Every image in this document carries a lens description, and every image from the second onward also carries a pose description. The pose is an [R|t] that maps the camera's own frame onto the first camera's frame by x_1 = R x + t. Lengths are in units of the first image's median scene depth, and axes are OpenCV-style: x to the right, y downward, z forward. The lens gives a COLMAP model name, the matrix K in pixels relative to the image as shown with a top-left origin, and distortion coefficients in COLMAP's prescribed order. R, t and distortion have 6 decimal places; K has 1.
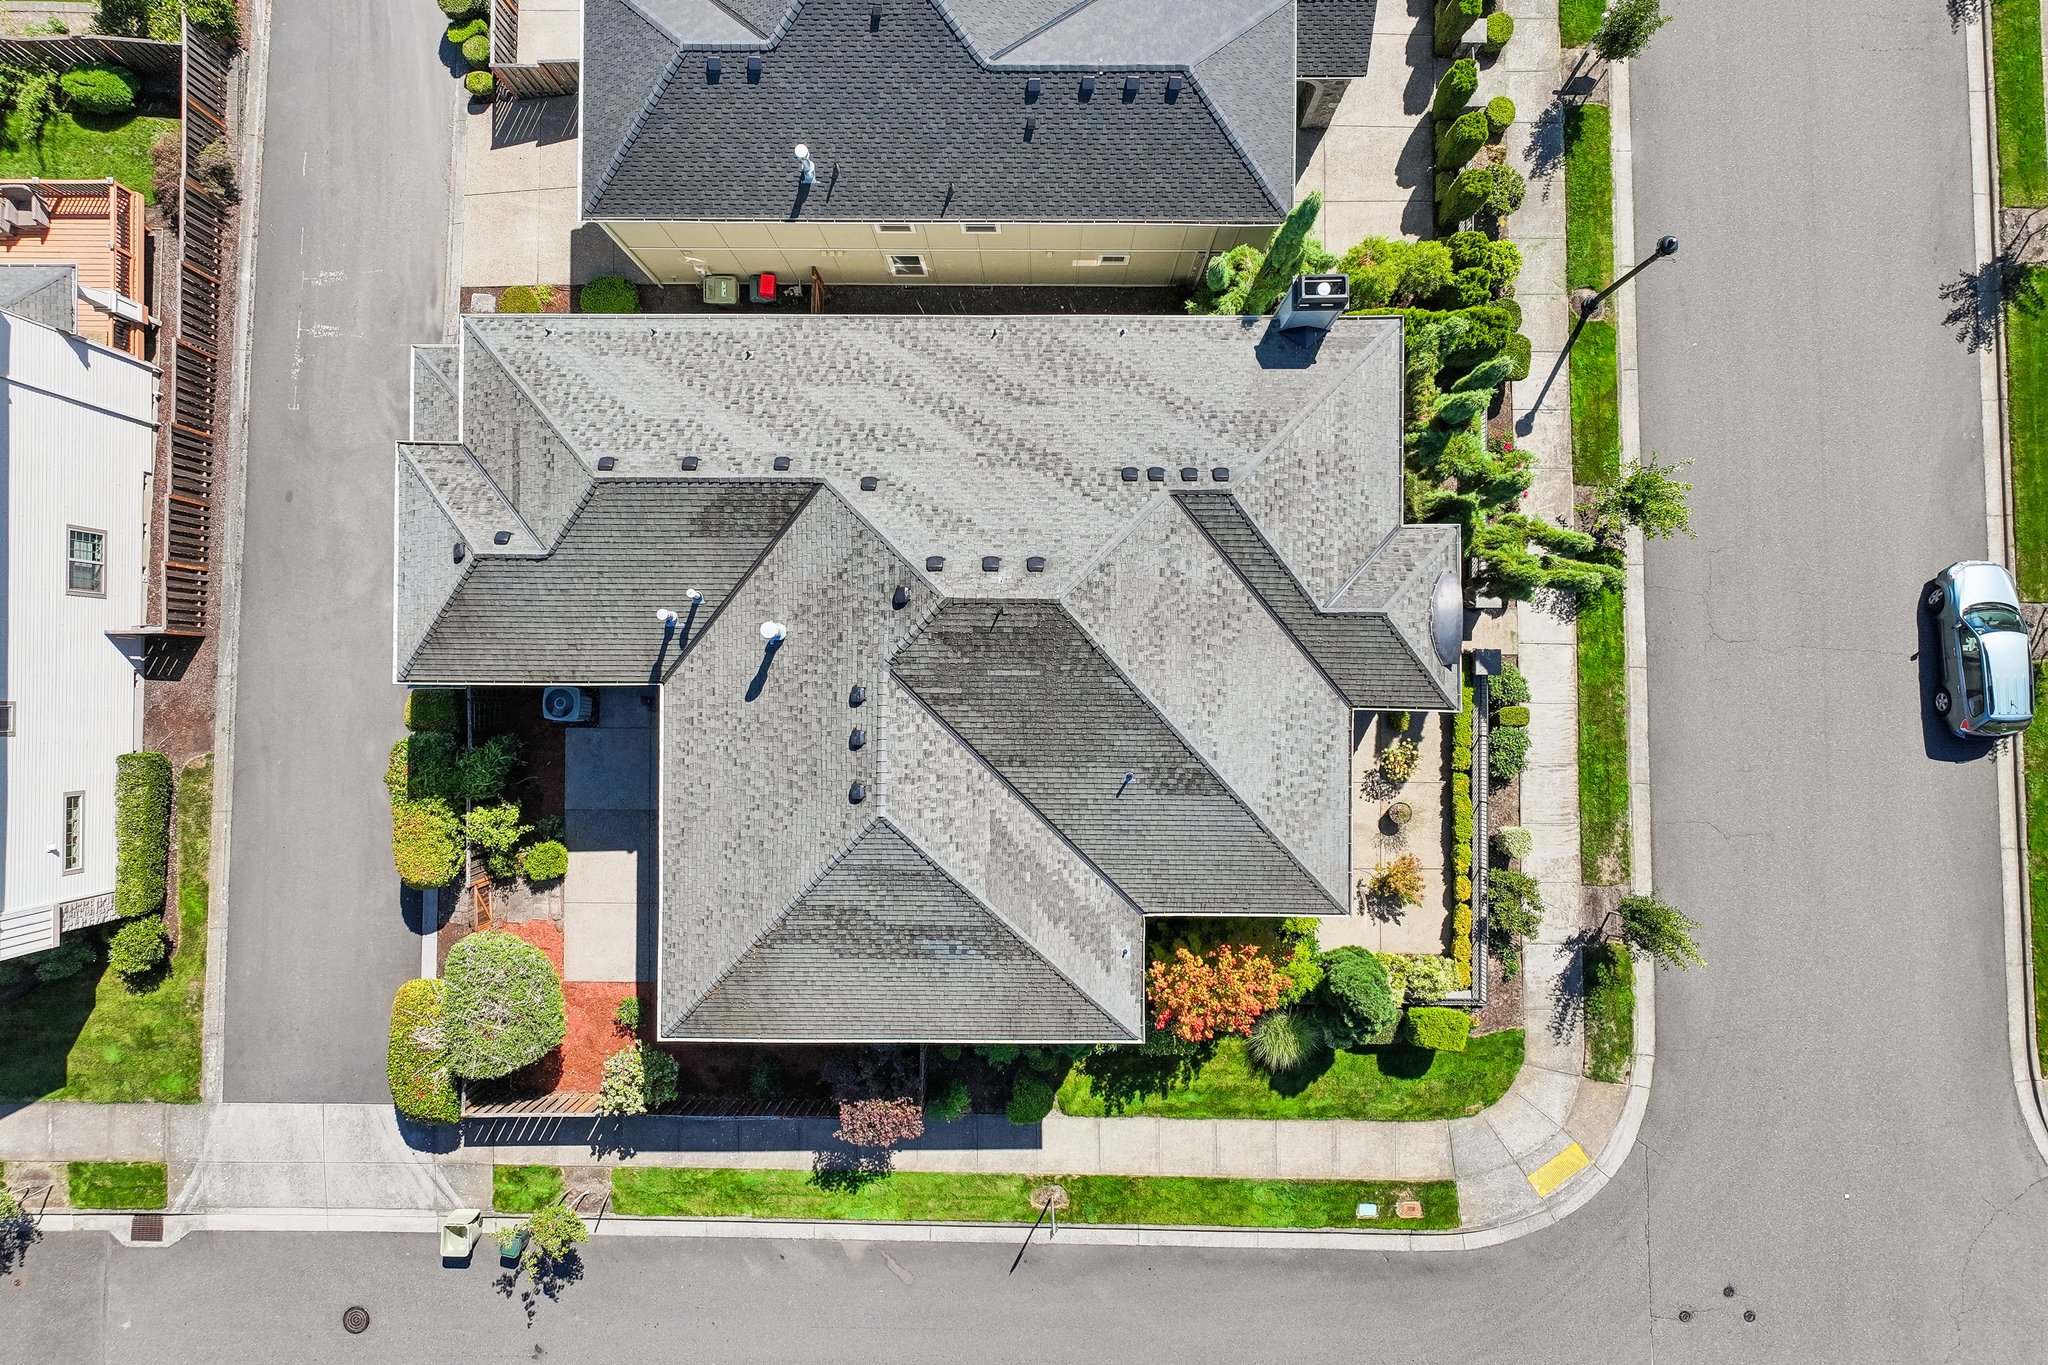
lens RADIAL K [[1440.4, 0, 1032.8], [0, 1440.4, 671.2], [0, 0, 1]] dist [-0.005855, 0.020728]
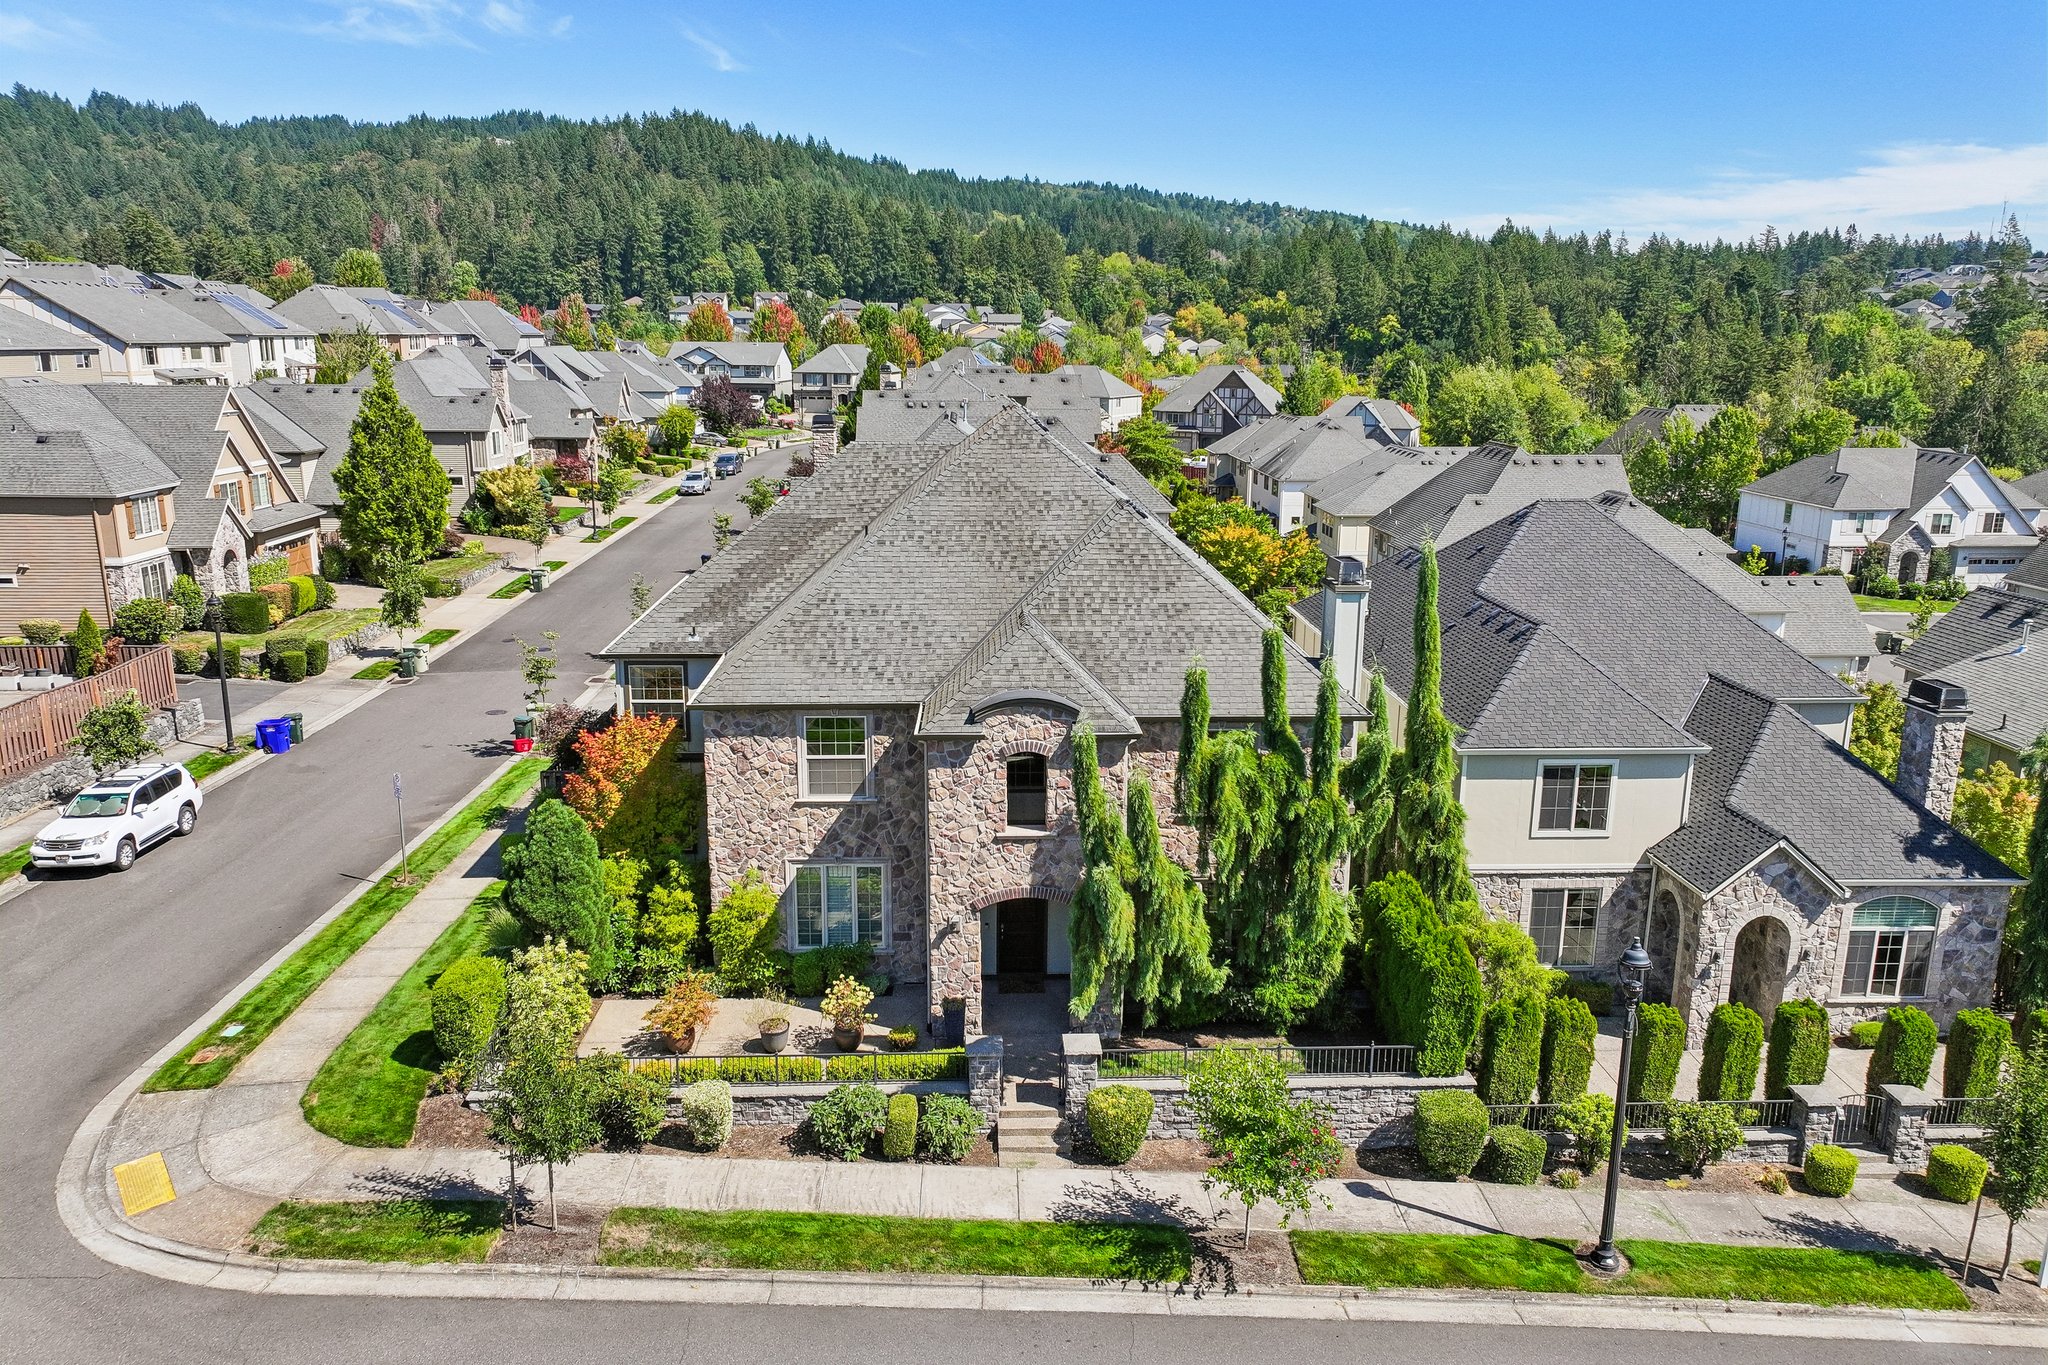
lens RADIAL K [[1440.4, 0, 1026.6], [0, 1440.4, 683.0], [0, 0, 1]] dist [-0.005855, 0.020728]
pose [[0.046554, 0.246156, -0.968111, 0.914504], [-0.998901, 0.016732, -0.043780, 0.000327], [0.005421, 0.969086, 0.246665, 0.649268]]
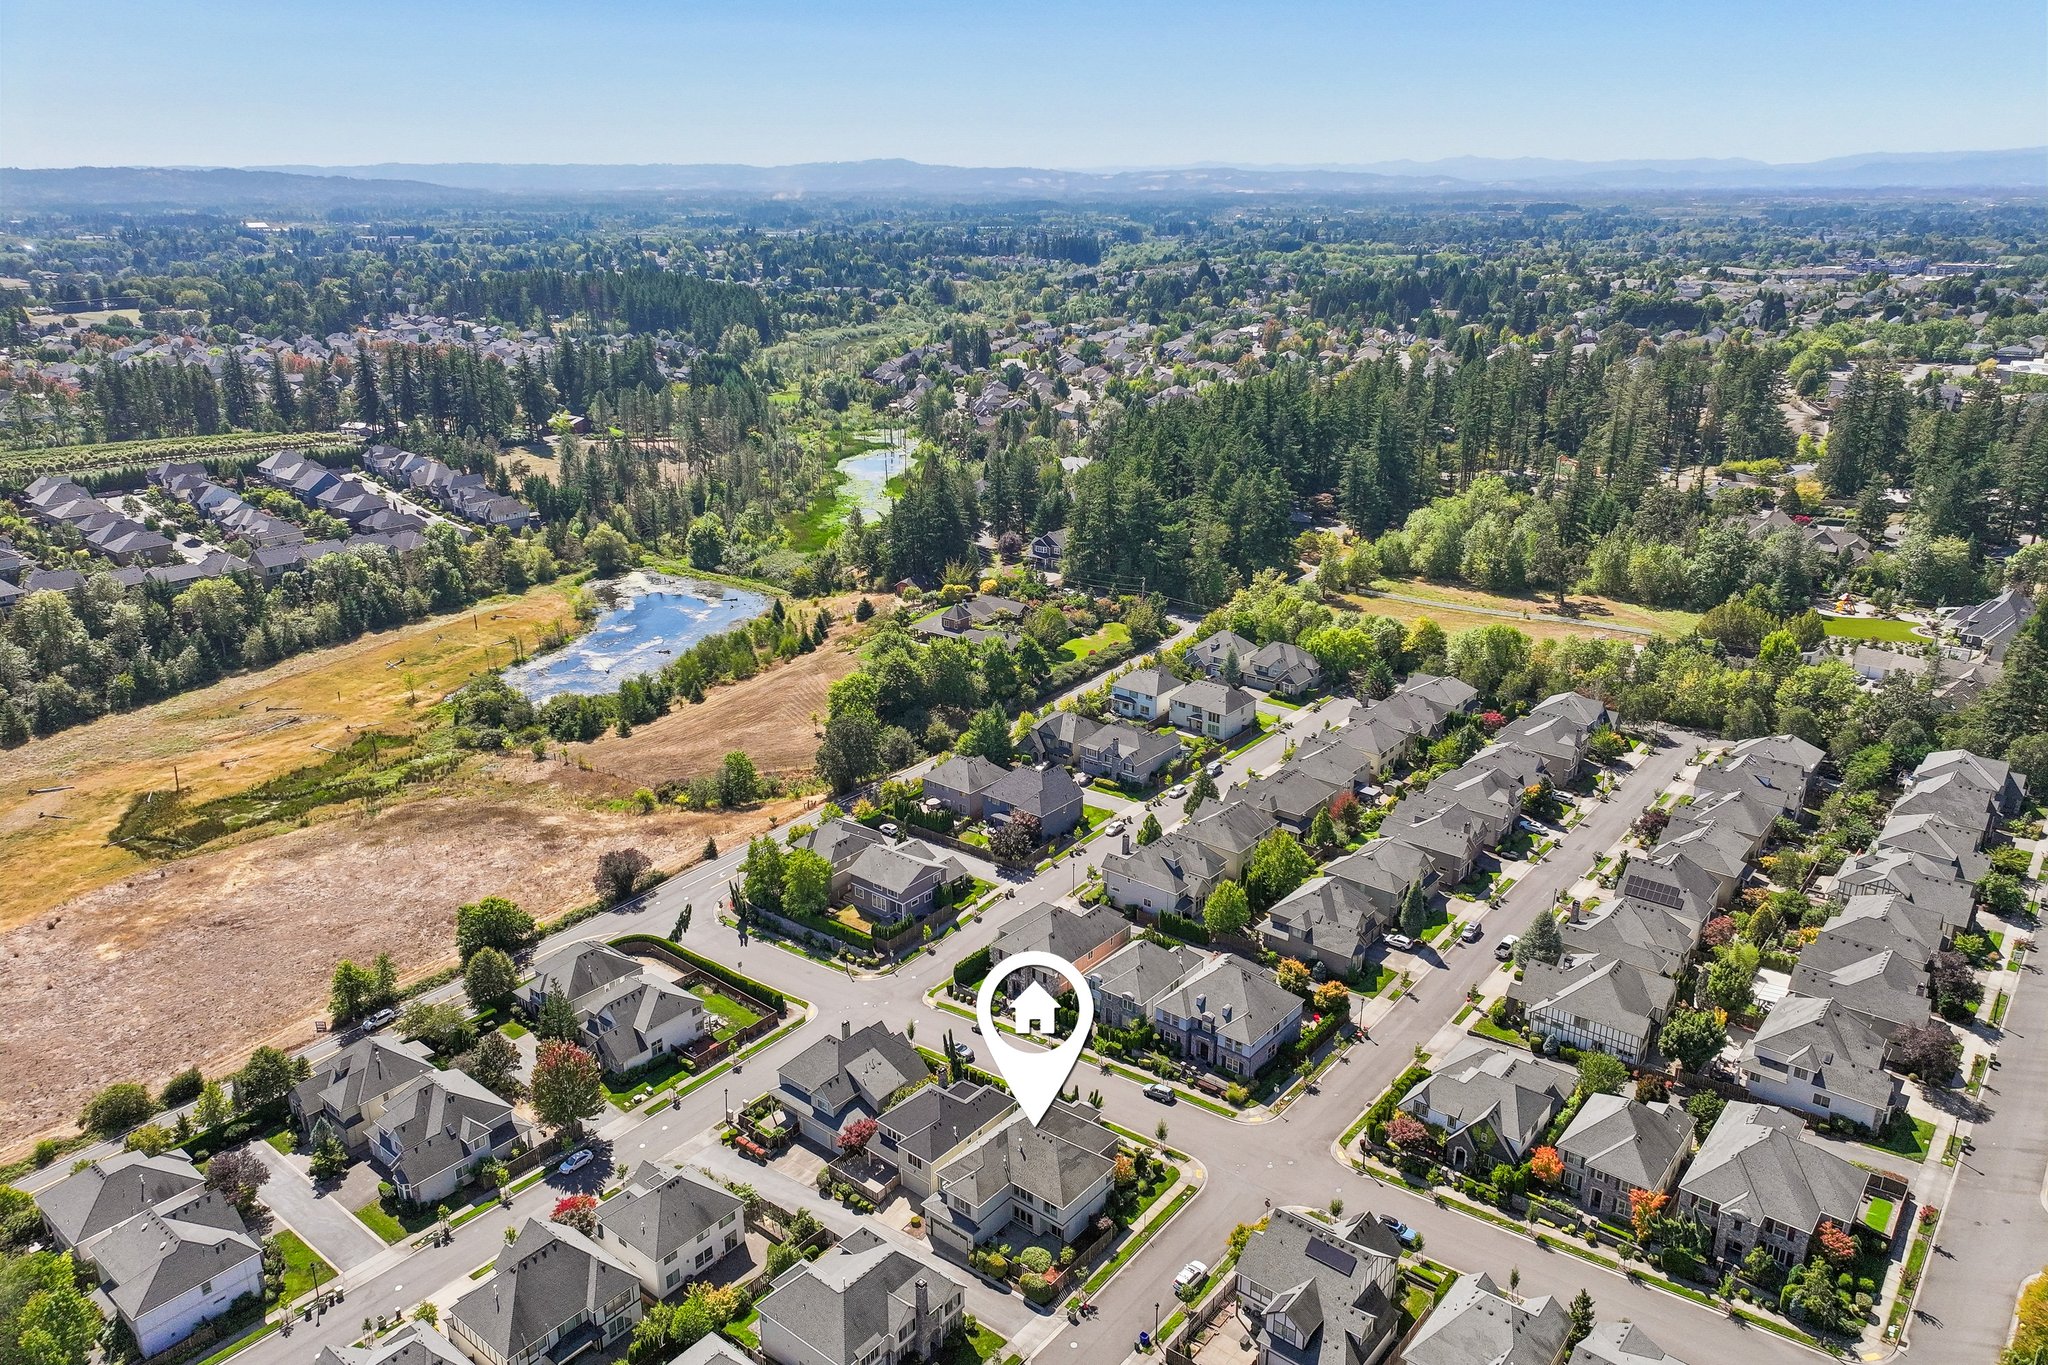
lens RADIAL K [[1440.4, 0, 1026.2], [0, 1440.4, 680.9], [0, 0, 1]] dist [-0.005855, 0.020728]
pose [[0.629176, -0.247664, 0.736749, -3.148674], [0.777131, 0.217893, -0.590415, 2.387343], [-0.014307, 0.944026, 0.329560, -2.144584]]
